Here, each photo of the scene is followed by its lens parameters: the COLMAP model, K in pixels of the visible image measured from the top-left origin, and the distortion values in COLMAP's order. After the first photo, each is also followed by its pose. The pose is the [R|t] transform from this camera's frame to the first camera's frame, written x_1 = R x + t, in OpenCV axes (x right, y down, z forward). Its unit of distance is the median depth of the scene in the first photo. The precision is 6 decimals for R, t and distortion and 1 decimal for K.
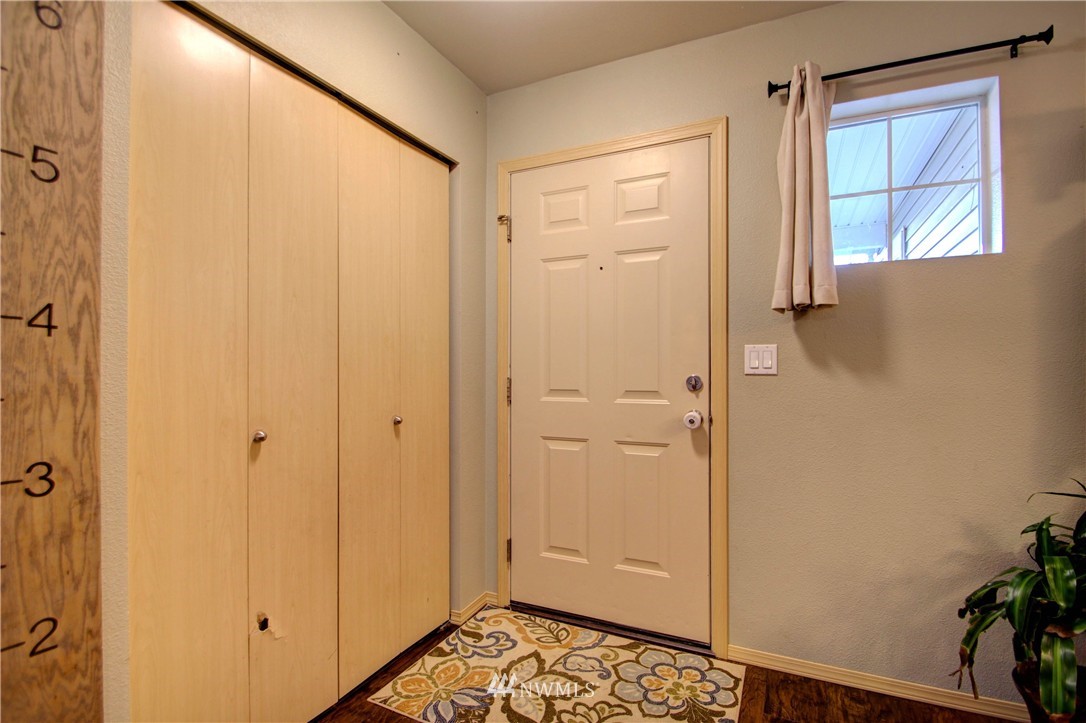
lens RADIAL K [[505.9, 0, 551.1], [0, 505.9, 369.6], [0, 0, 1]] dist [0.008963, -0.013878]
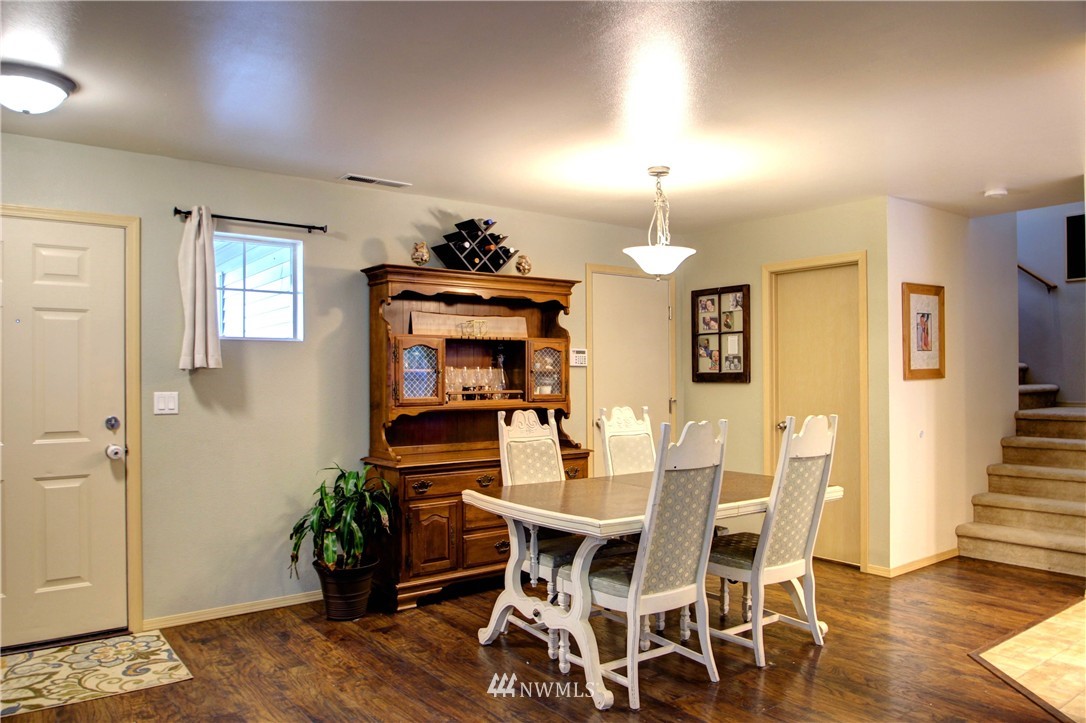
lens RADIAL K [[754.8, 0, 544.2], [0, 754.8, 376.2], [0, 0, 1]] dist [-0.005206, -0.002935]
pose [[0.470919, -0.000677, 0.882176, -0.931847], [0.003629, 0.999993, -0.001169, -0.089949], [-0.882169, 0.003752, 0.470918, -0.886587]]
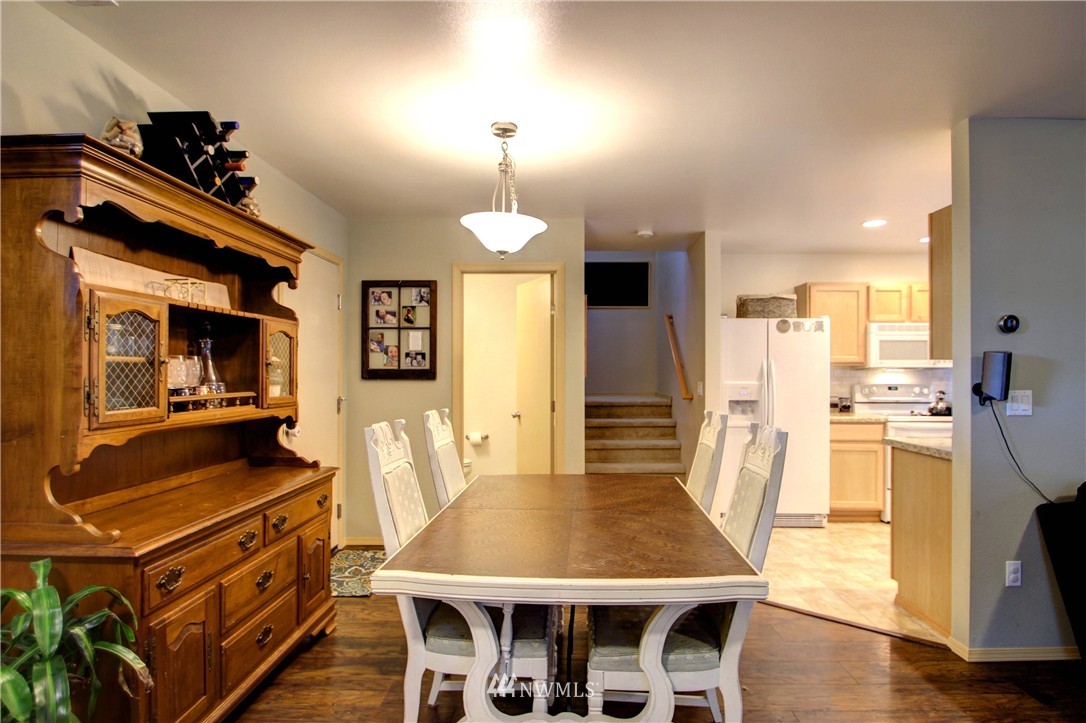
lens RADIAL K [[585.4, 0, 567.2], [0, 585.4, 372.0], [0, 0, 1]] dist [-0.016426, -0.001253]
pose [[-0.403460, 0.002486, 0.914994, -0.171542], [-0.001729, 0.999992, -0.003479, -0.087871], [-0.914996, -0.002986, -0.403452, 0.340366]]
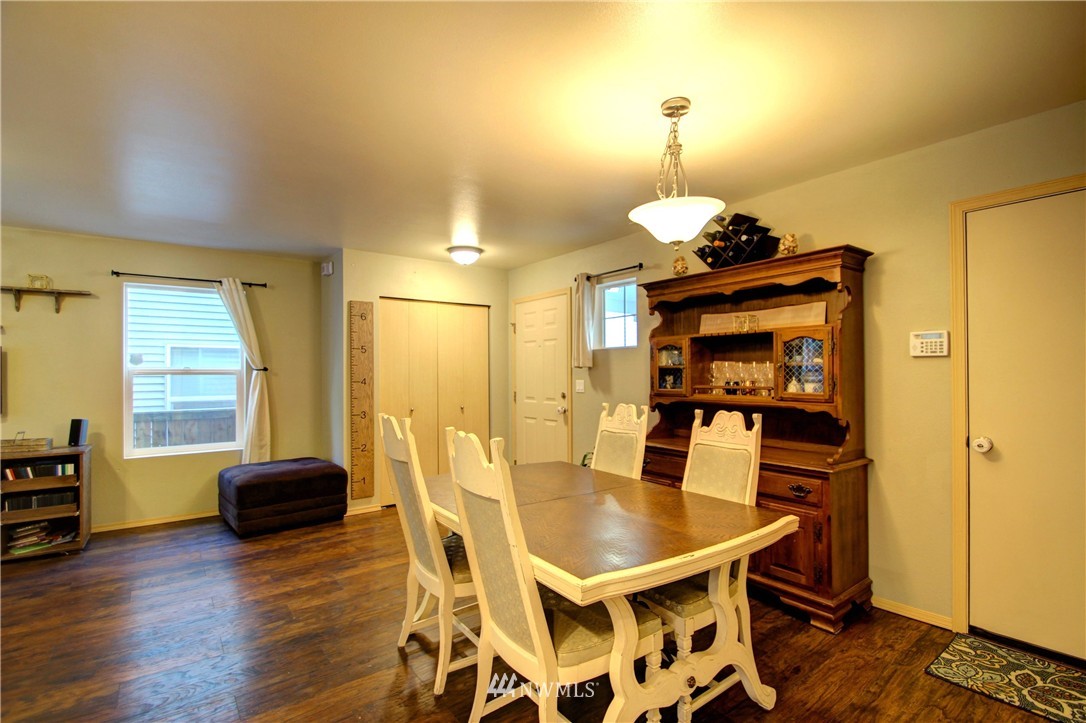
lens RADIAL K [[505.9, 0, 551.1], [0, 505.9, 369.6], [0, 0, 1]] dist [0.008963, -0.013878]
pose [[0.878887, -0.011191, -0.476899, 1.599176], [0.009314, 0.999937, -0.006301, -0.094167], [0.476939, 0.001096, 0.878936, -1.336513]]
